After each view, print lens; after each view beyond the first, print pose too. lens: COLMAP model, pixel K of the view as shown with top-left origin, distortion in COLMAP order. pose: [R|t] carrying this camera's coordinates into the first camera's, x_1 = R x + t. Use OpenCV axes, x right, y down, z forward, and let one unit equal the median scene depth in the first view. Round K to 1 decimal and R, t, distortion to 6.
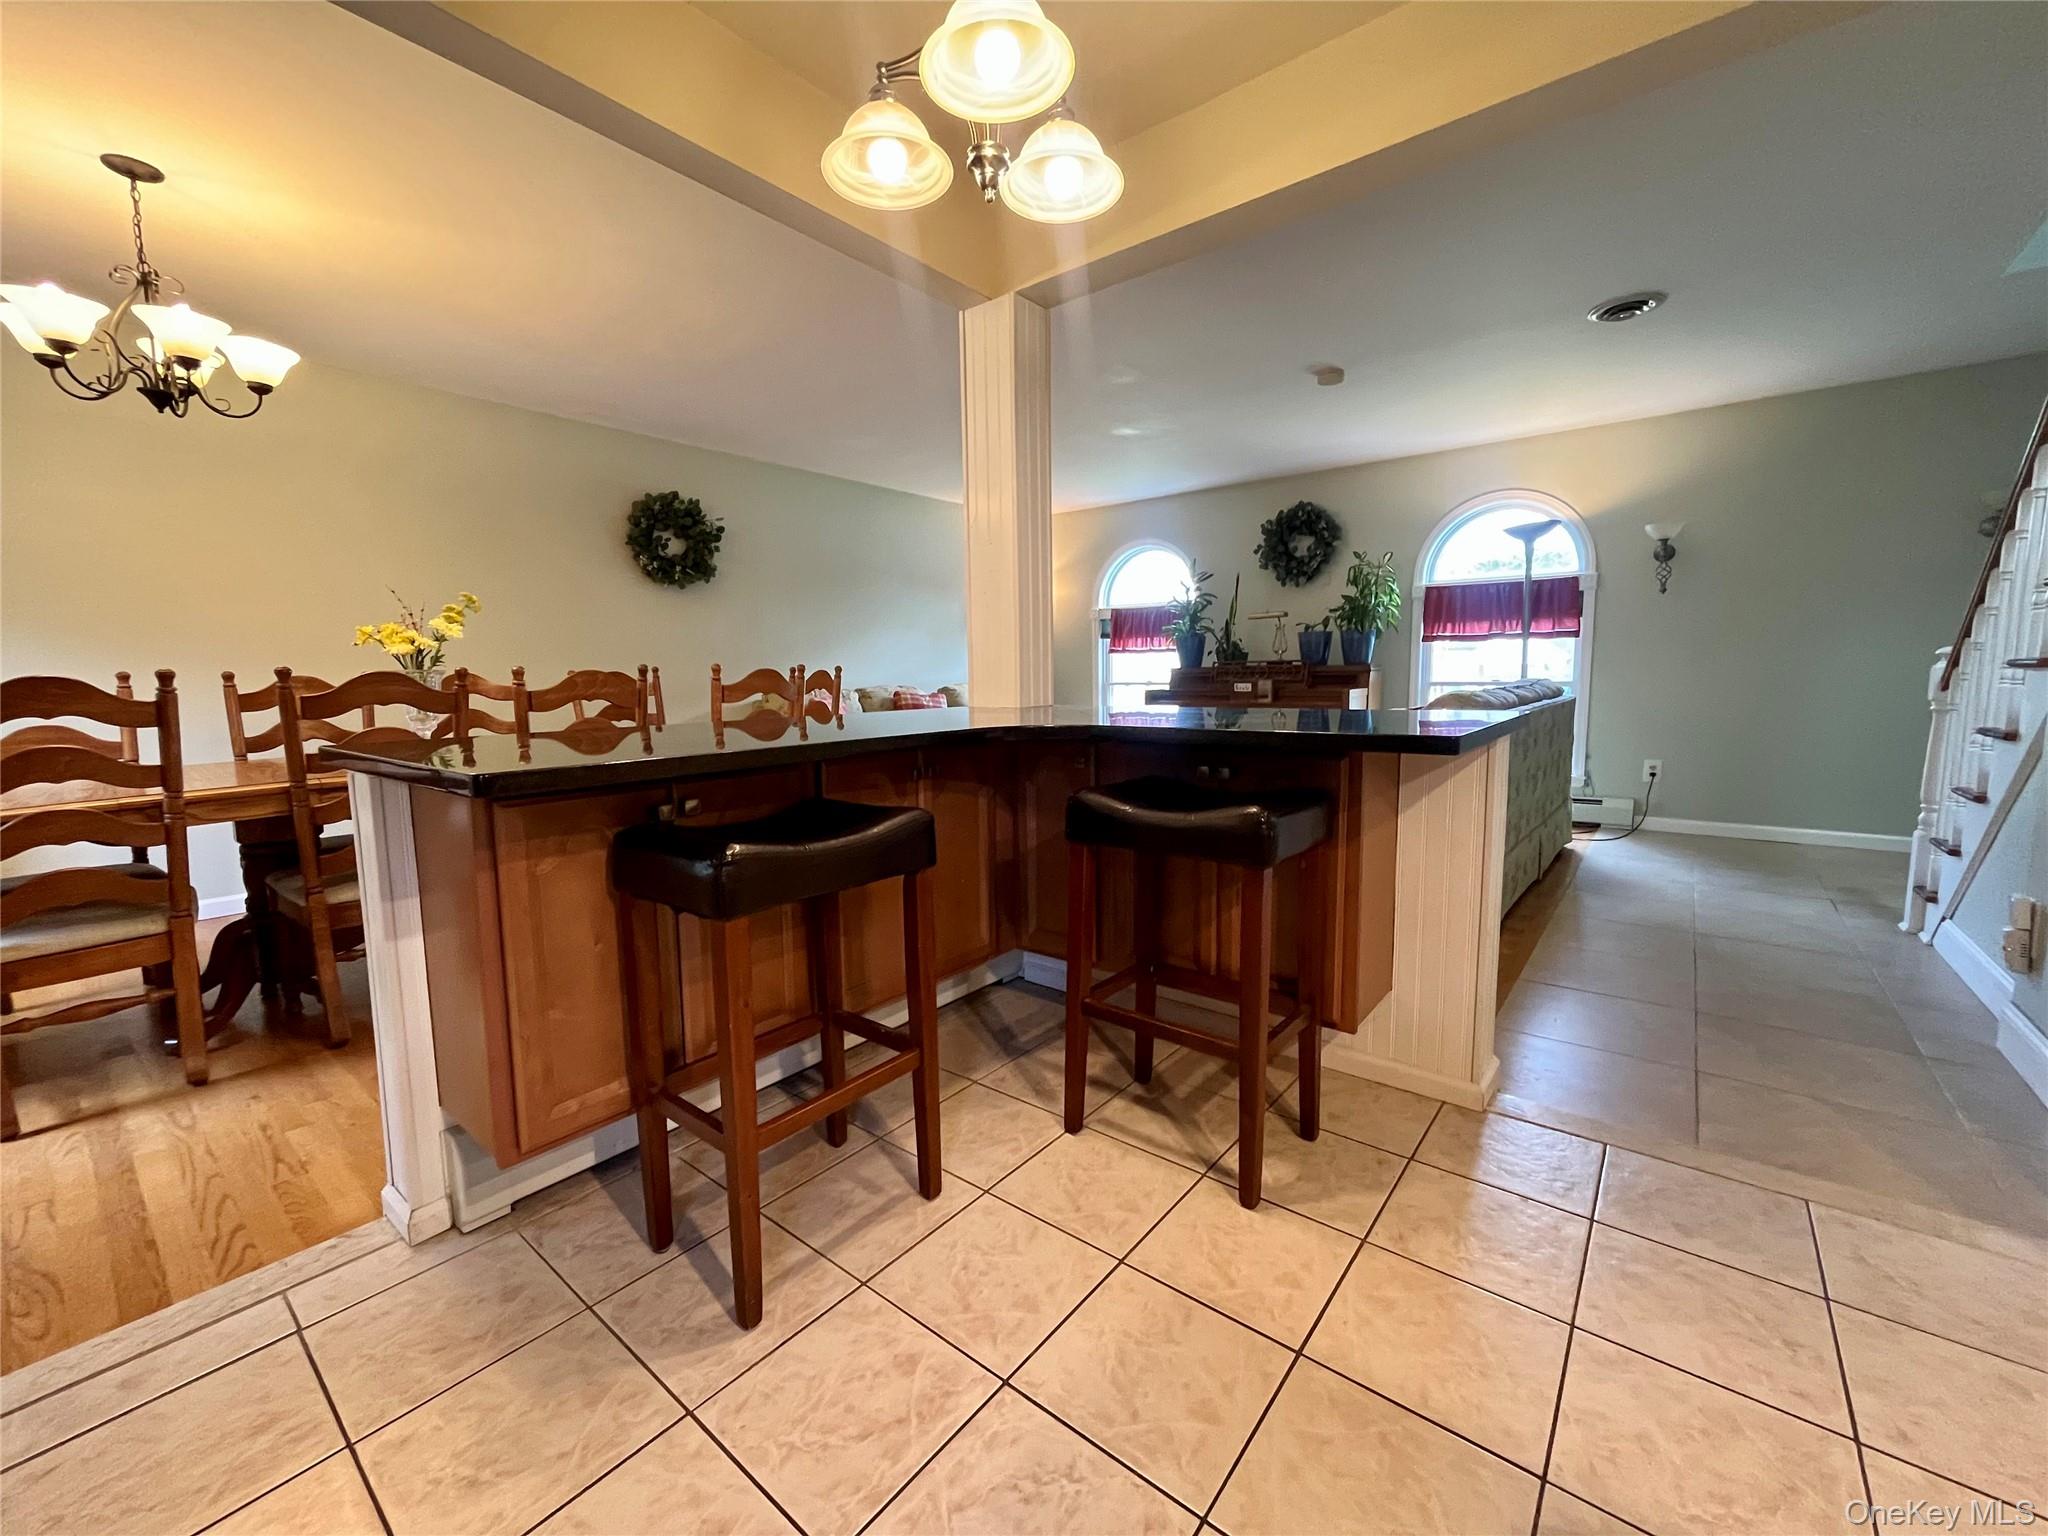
lens RADIAL K [[829.1, 0, 1019.2], [0, 829.1, 767.4], [0, 0, 1]] dist [-0.003814, 0.000518]
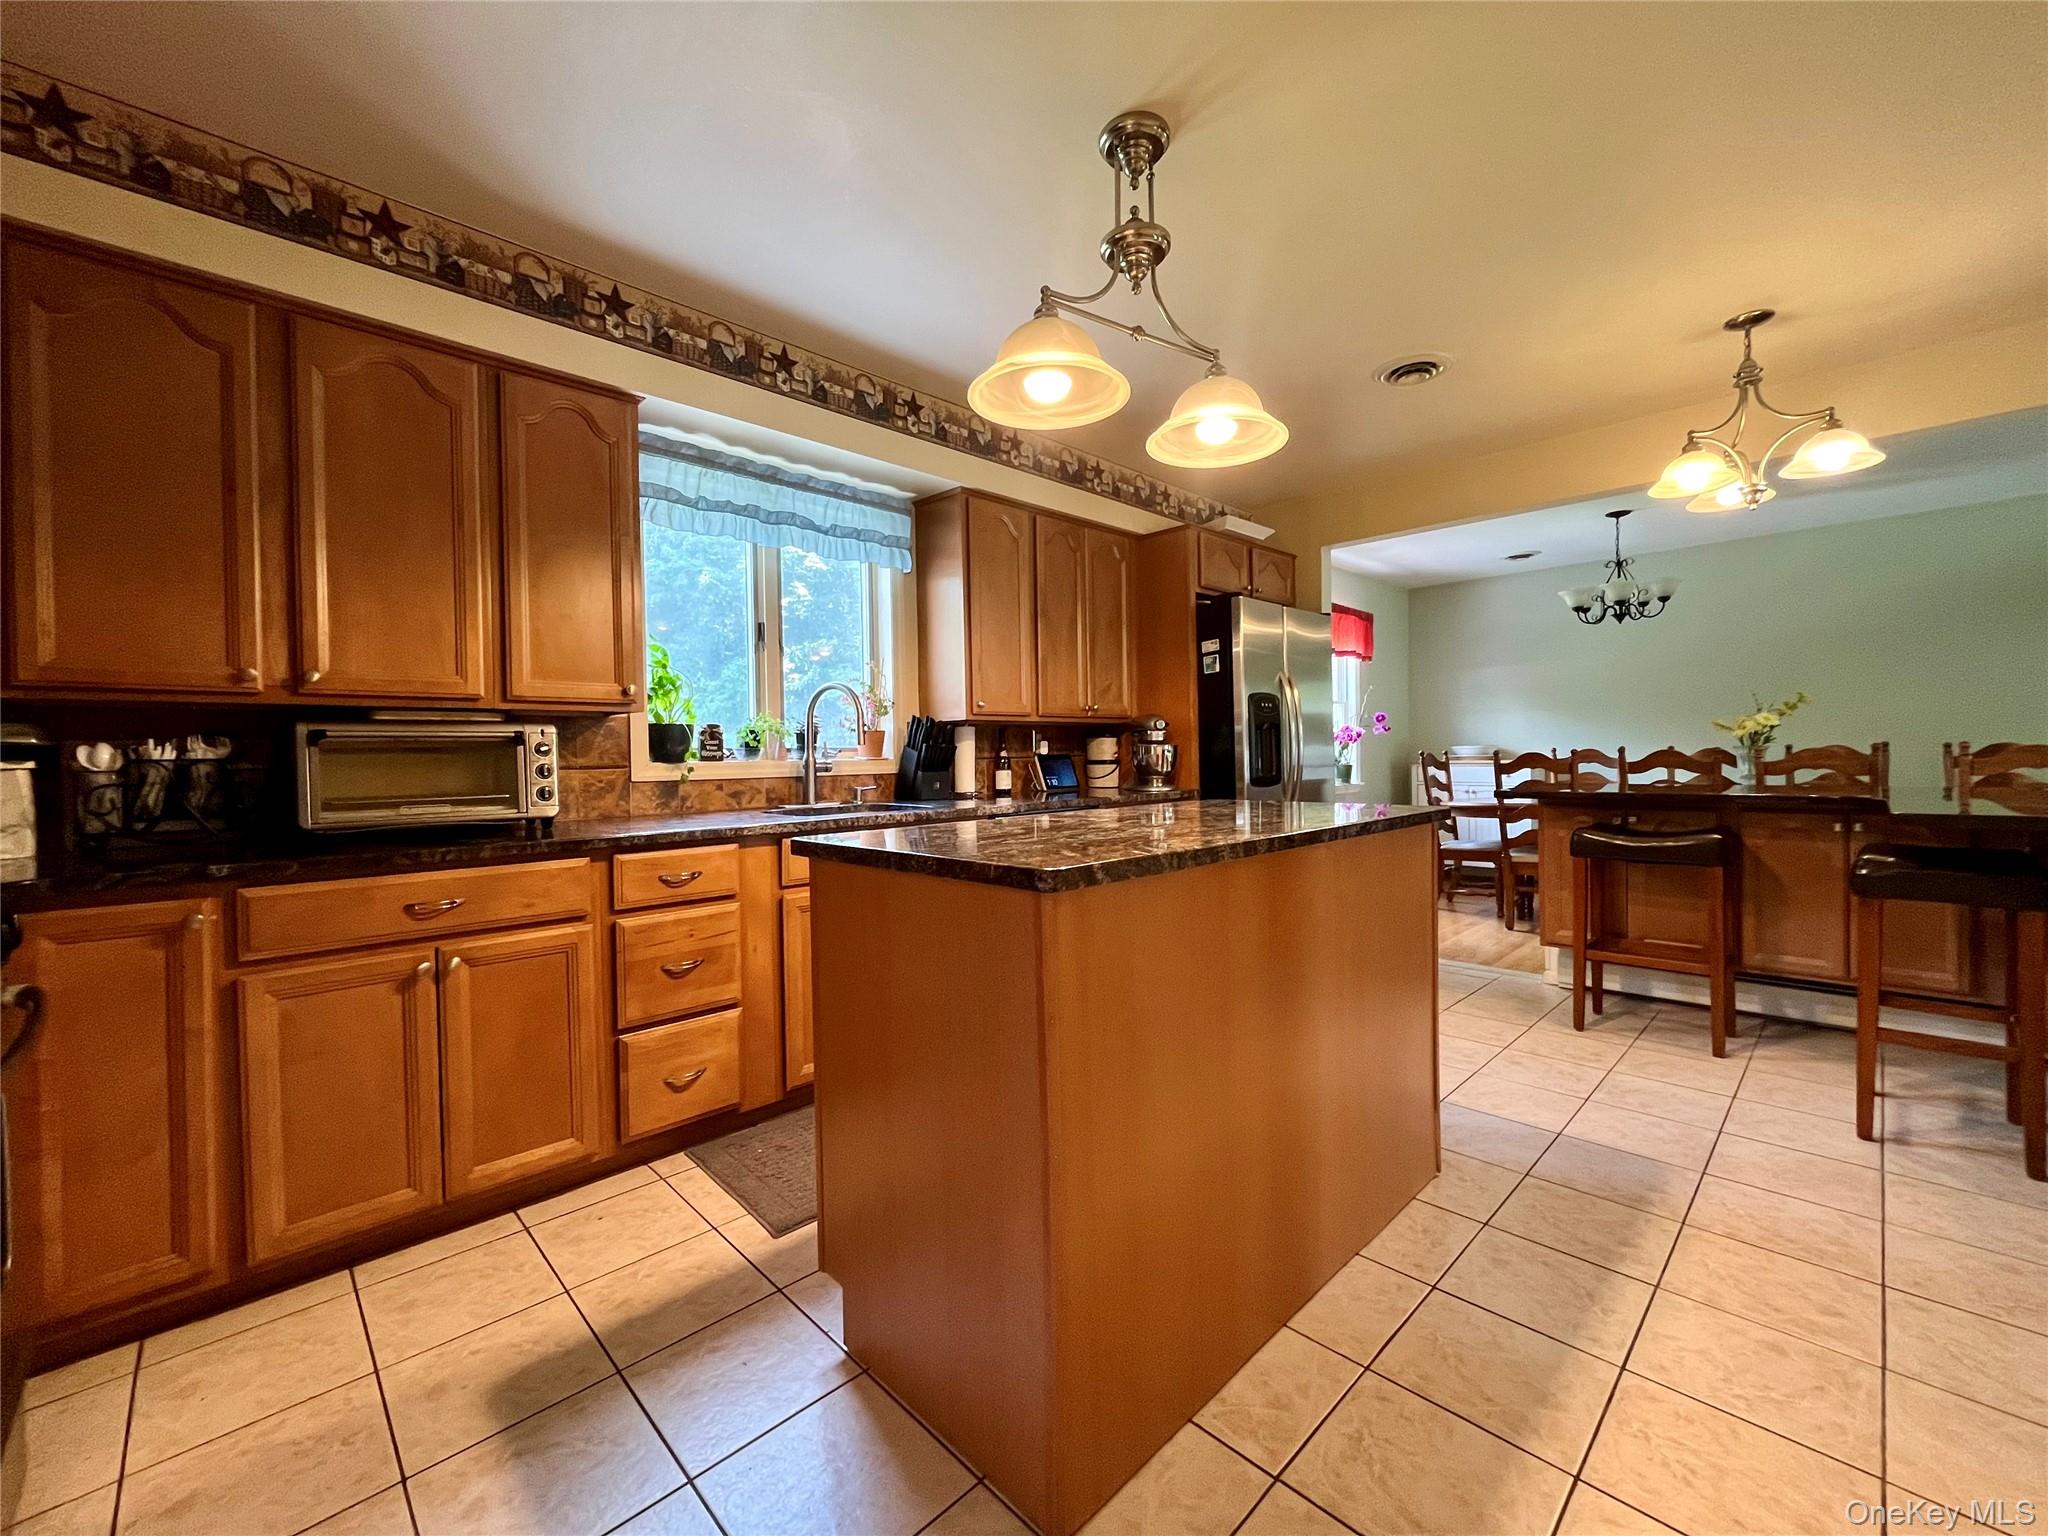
lens RADIAL K [[829.1, 0, 1018.9], [0, 829.1, 763.5], [0, 0, 1]] dist [-0.003814, 0.000518]
pose [[-0.124635, 0.028874, -0.991782, 1.718983], [-0.095992, 0.994537, 0.041018, -0.022884], [0.987548, 0.100316, -0.121182, -0.290335]]
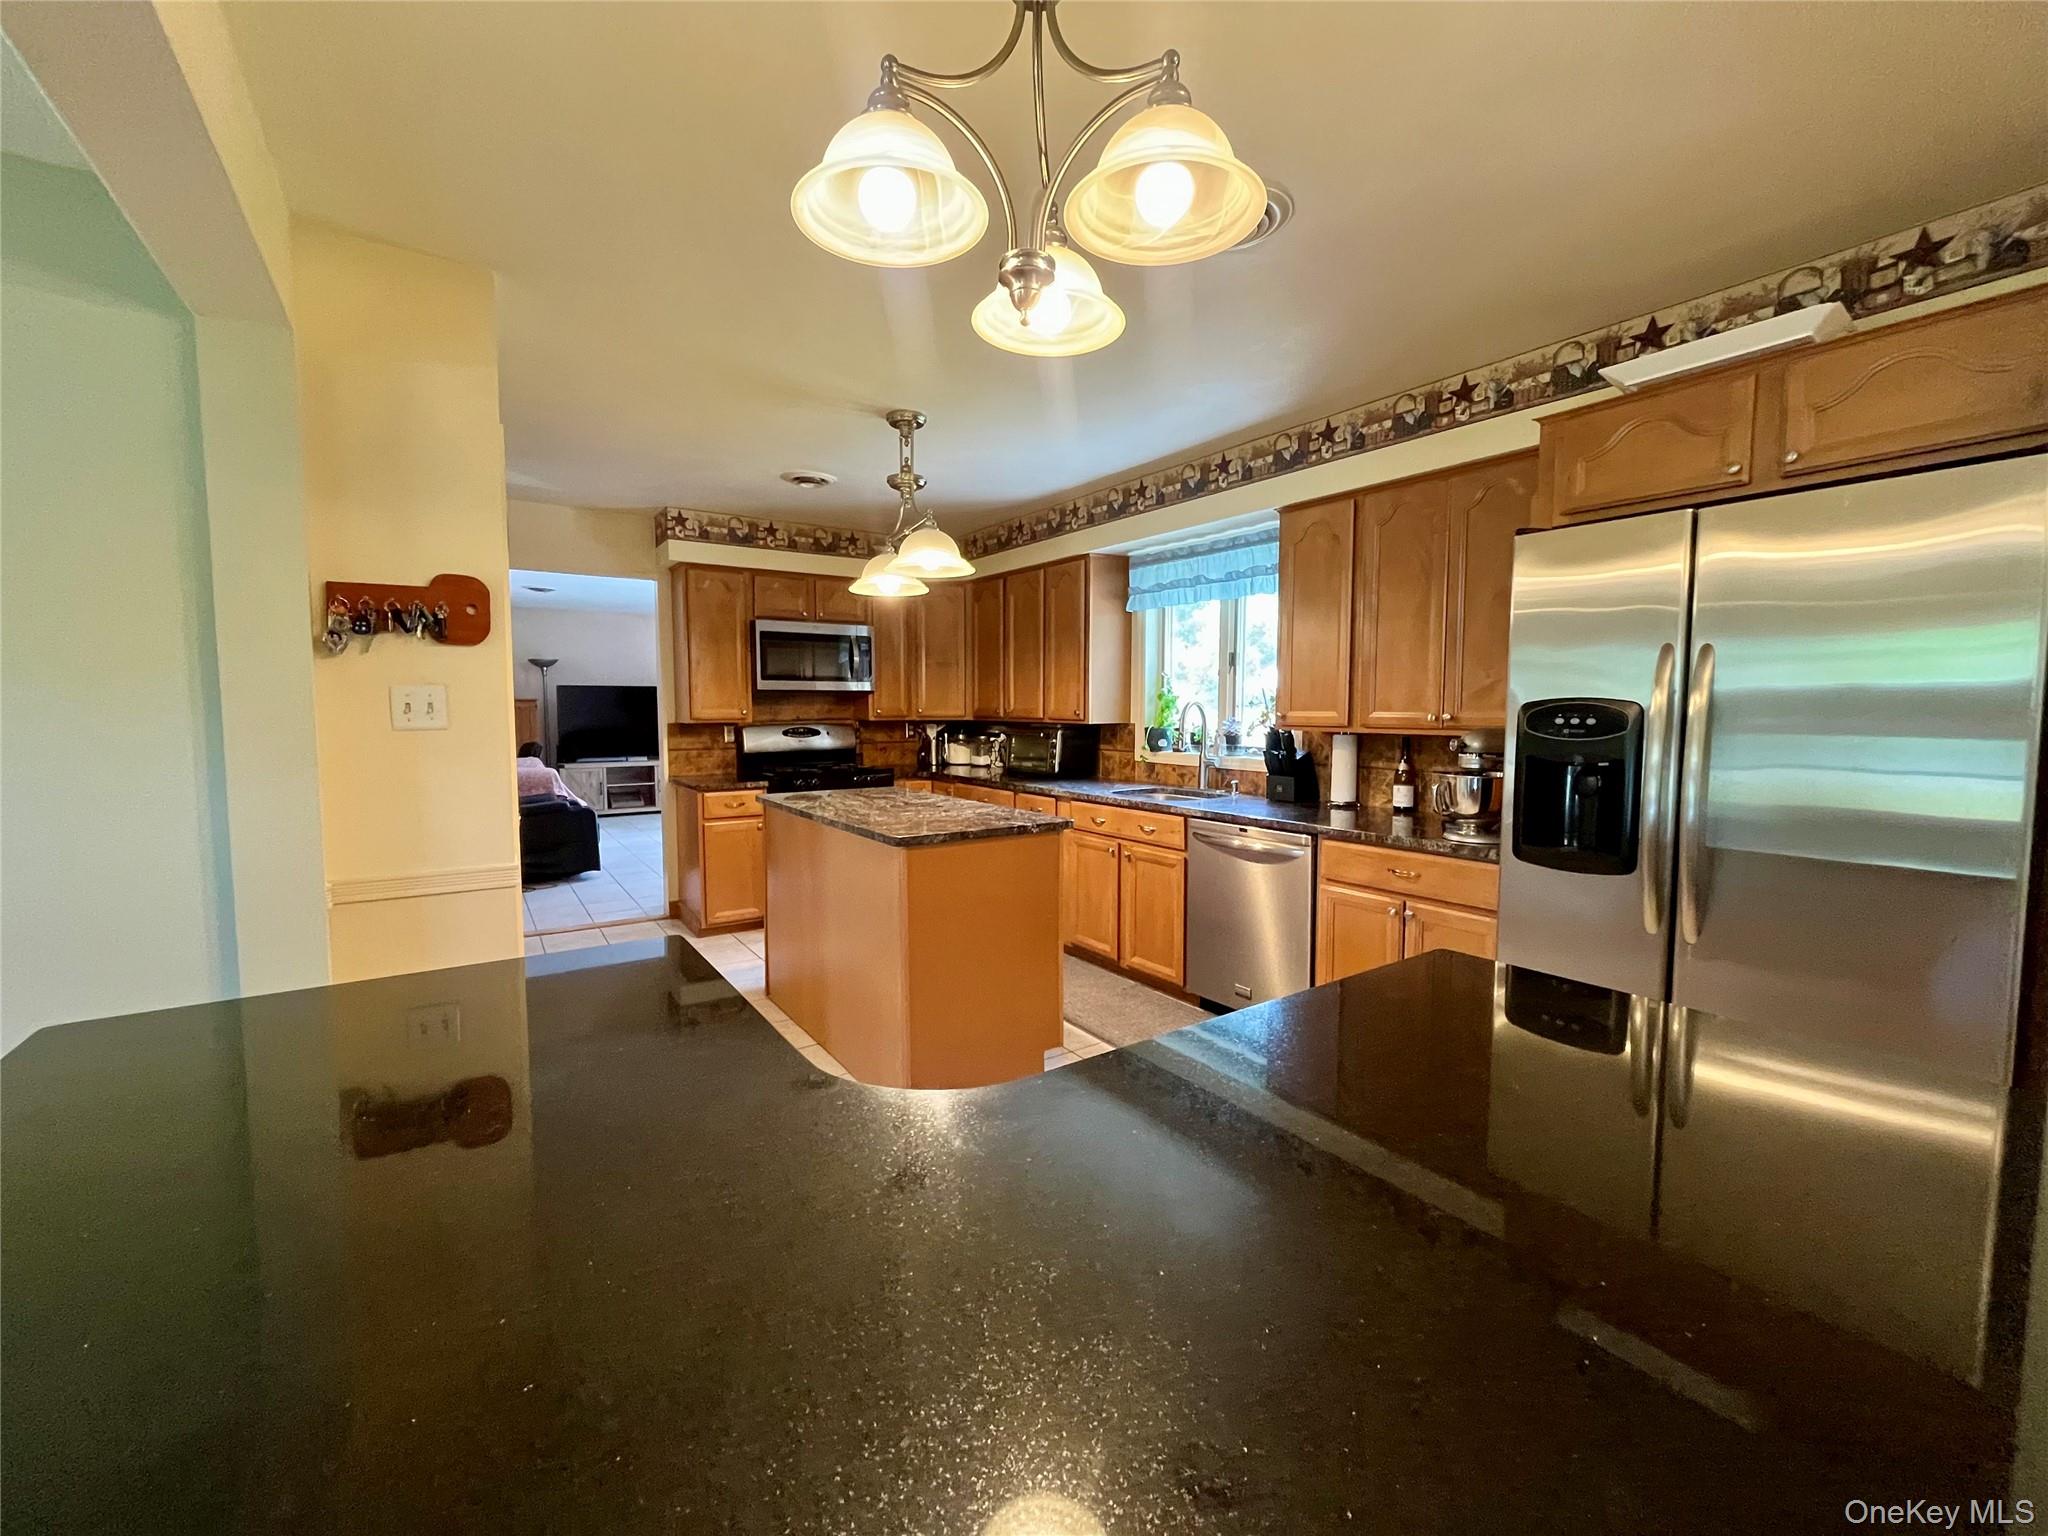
lens RADIAL K [[829.1, 0, 1017.4], [0, 829.1, 765.4], [0, 0, 1]] dist [-0.003814, 0.000518]
pose [[-0.956168, -0.010265, 0.292640, -0.223960], [0.043410, 0.983373, 0.176333, -0.344165], [-0.289584, 0.181308, -0.939824, 1.521730]]
